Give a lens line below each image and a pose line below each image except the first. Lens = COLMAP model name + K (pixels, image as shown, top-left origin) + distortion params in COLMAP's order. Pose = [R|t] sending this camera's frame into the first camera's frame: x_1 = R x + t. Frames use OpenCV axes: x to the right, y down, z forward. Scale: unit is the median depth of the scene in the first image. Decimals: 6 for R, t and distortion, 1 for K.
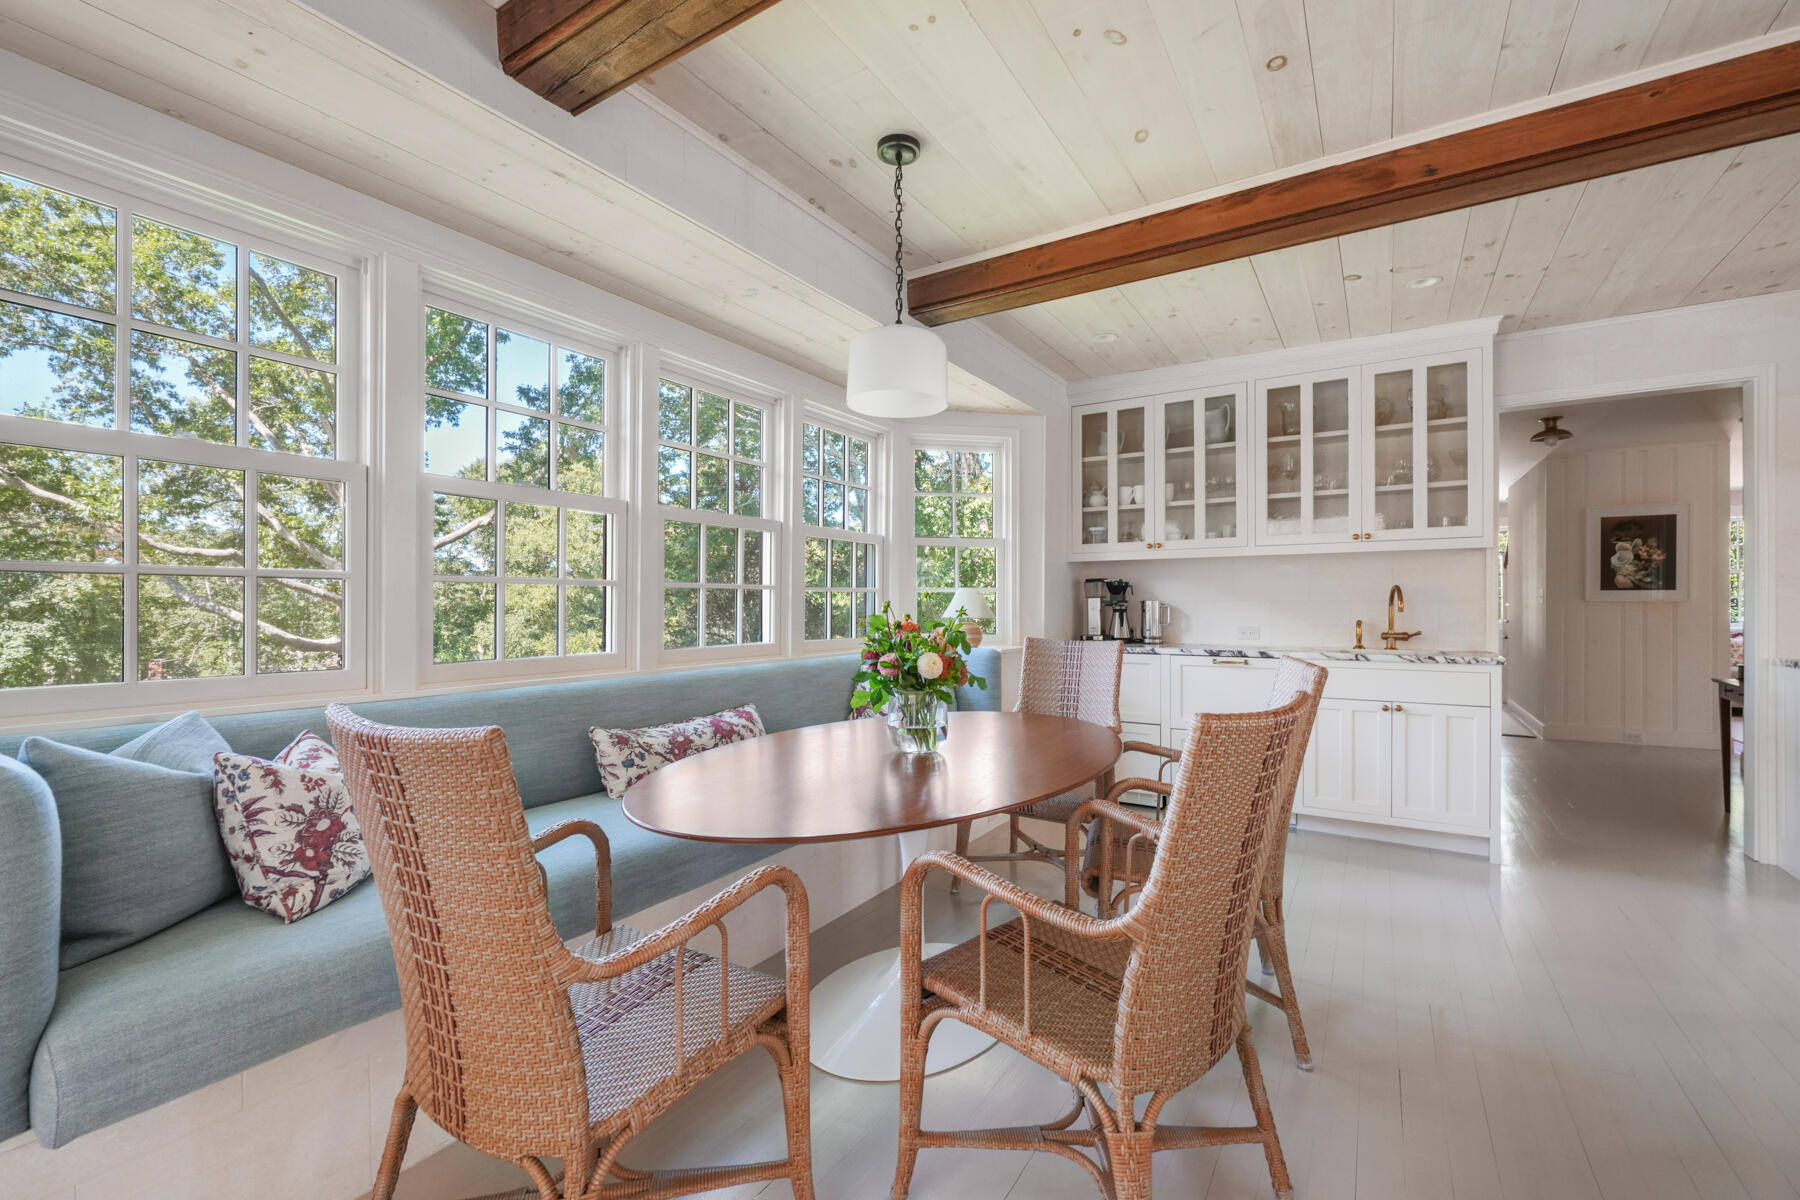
lens RADIAL K [[753.2, 0, 895.0], [0, 753.2, 603.1], [0, 0, 1]] dist [-0.001440, -0.000550]
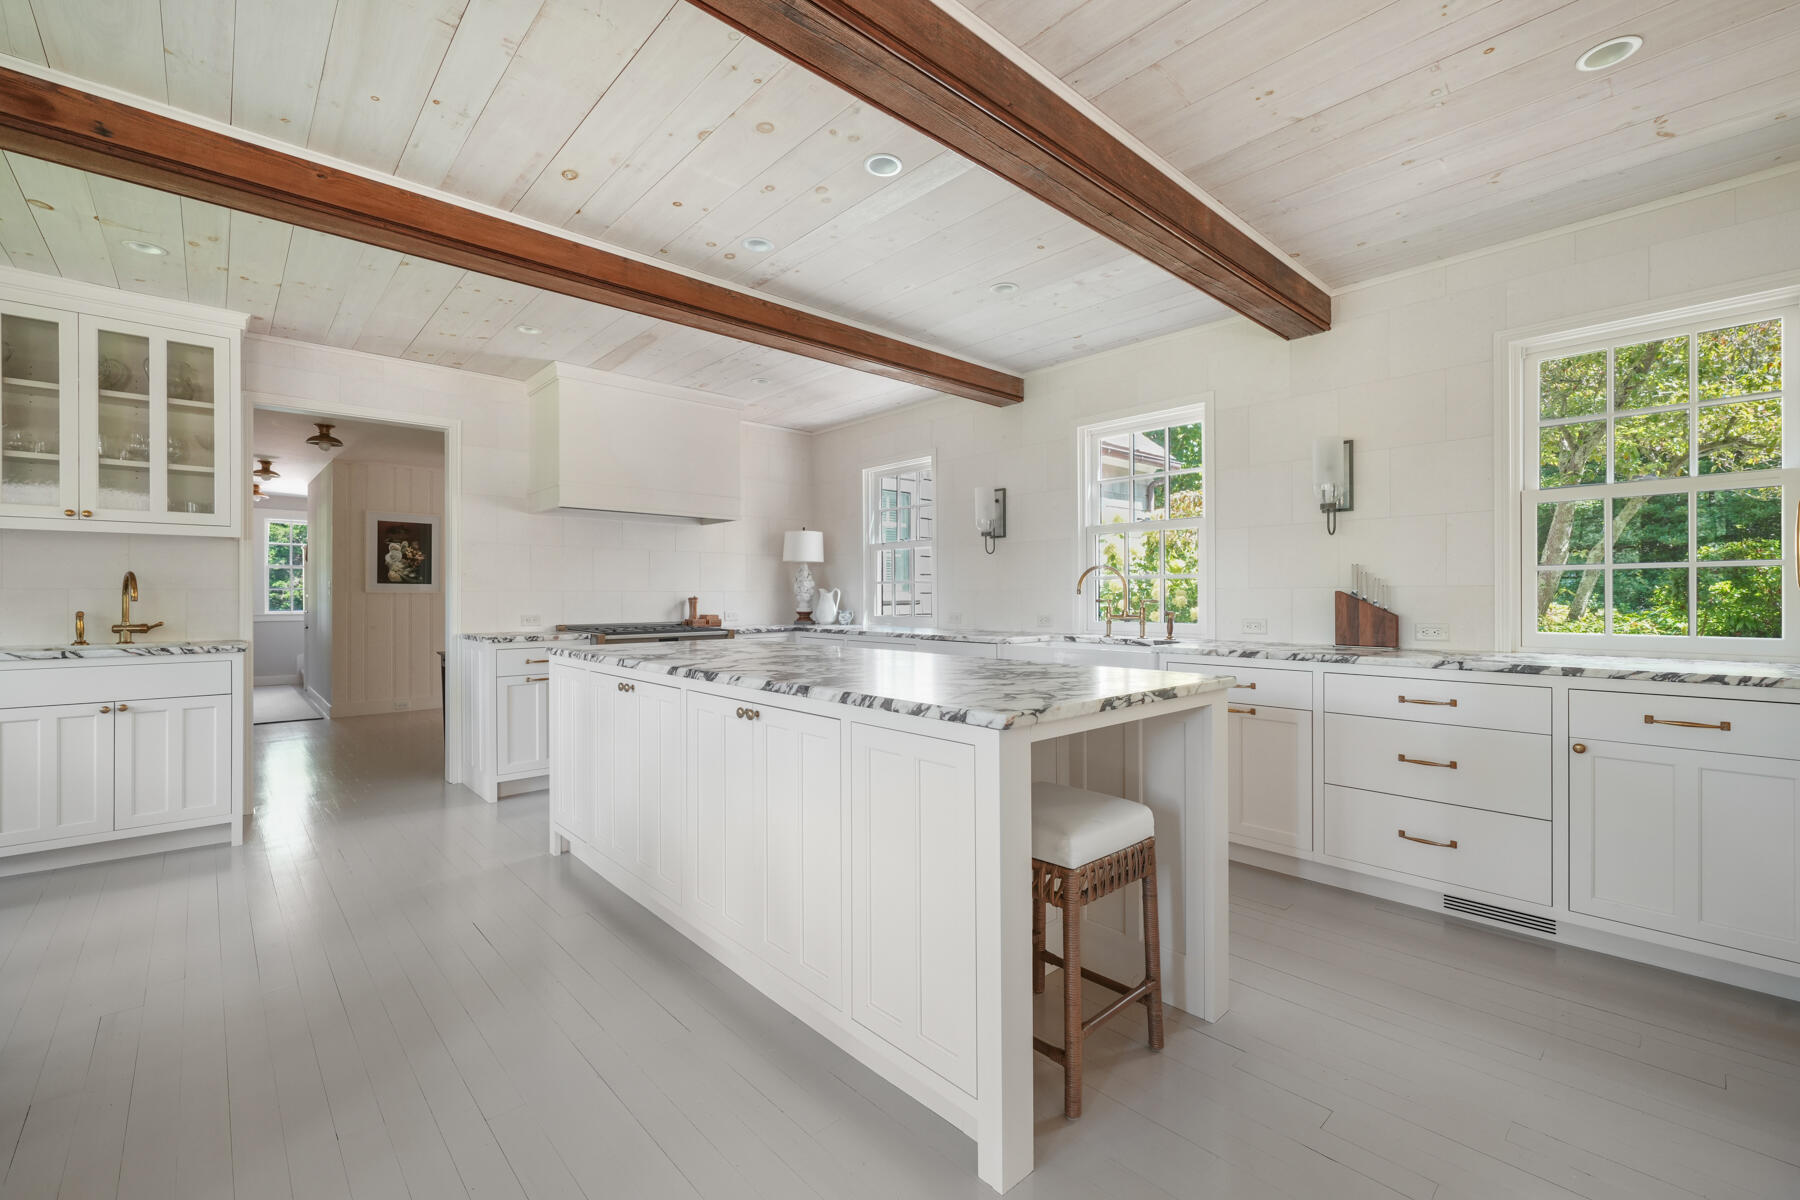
lens RADIAL K [[753.2, 0, 897.5], [0, 753.2, 594.3], [0, 0, 1]] dist [-0.001440, -0.000550]
pose [[0.260253, 0.005252, 0.965526, 0.038784], [-0.002737, 0.999985, -0.004701, 0.005028], [-0.965536, -0.001419, 0.260264, -0.120124]]
